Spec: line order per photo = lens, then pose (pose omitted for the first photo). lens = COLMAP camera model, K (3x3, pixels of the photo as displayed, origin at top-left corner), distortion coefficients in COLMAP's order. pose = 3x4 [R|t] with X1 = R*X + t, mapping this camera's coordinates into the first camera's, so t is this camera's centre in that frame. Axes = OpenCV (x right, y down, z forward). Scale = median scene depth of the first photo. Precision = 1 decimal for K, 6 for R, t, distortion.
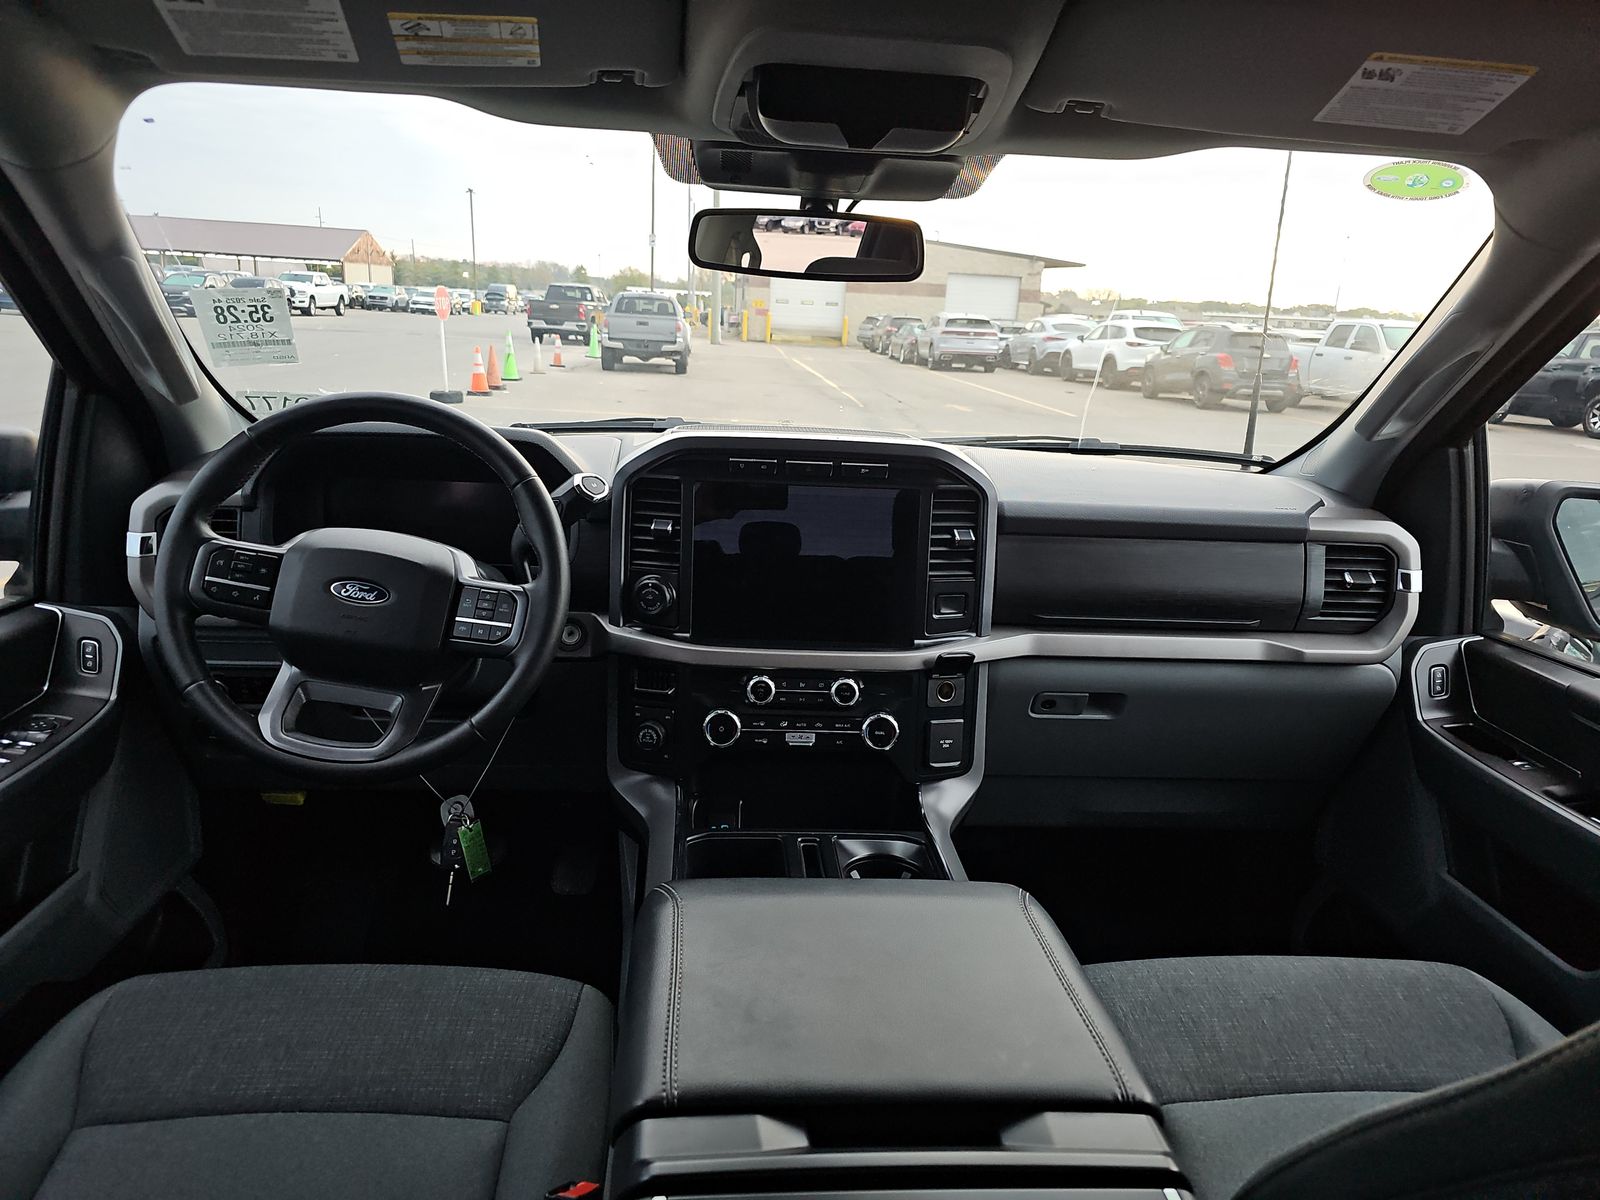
lens RADIAL K [[1047.2, 0, 800.0], [0, 1047.2, 600.0], [0, 0, 1]] dist [0.007430, 0.001820]
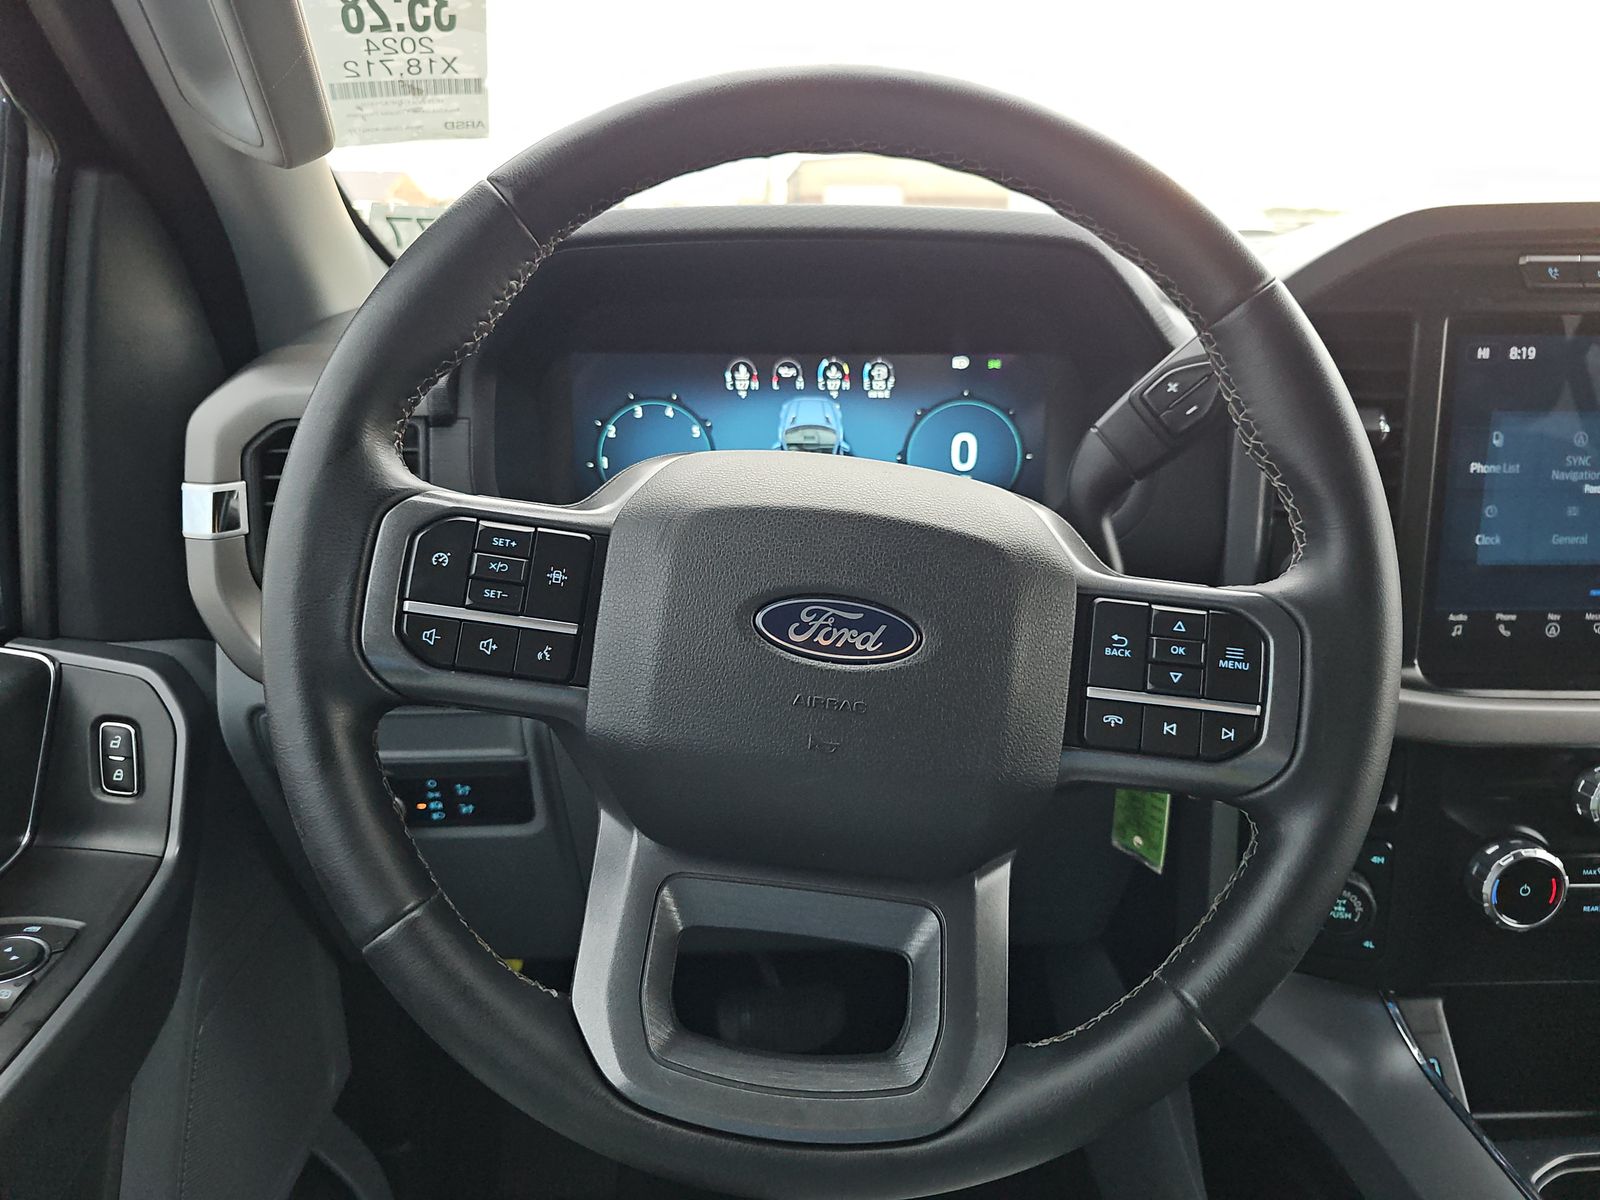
lens RADIAL K [[1071.7, 0, 799.0], [0, 1071.7, 563.1], [0, 0, 1]] dist [0.006204, 0.002549]
pose [[0.998023, -0.034435, -0.052583, -0.359161], [0.036106, 0.998862, 0.031153, -0.035853], [0.051450, -0.032990, 0.998131, 0.561610]]
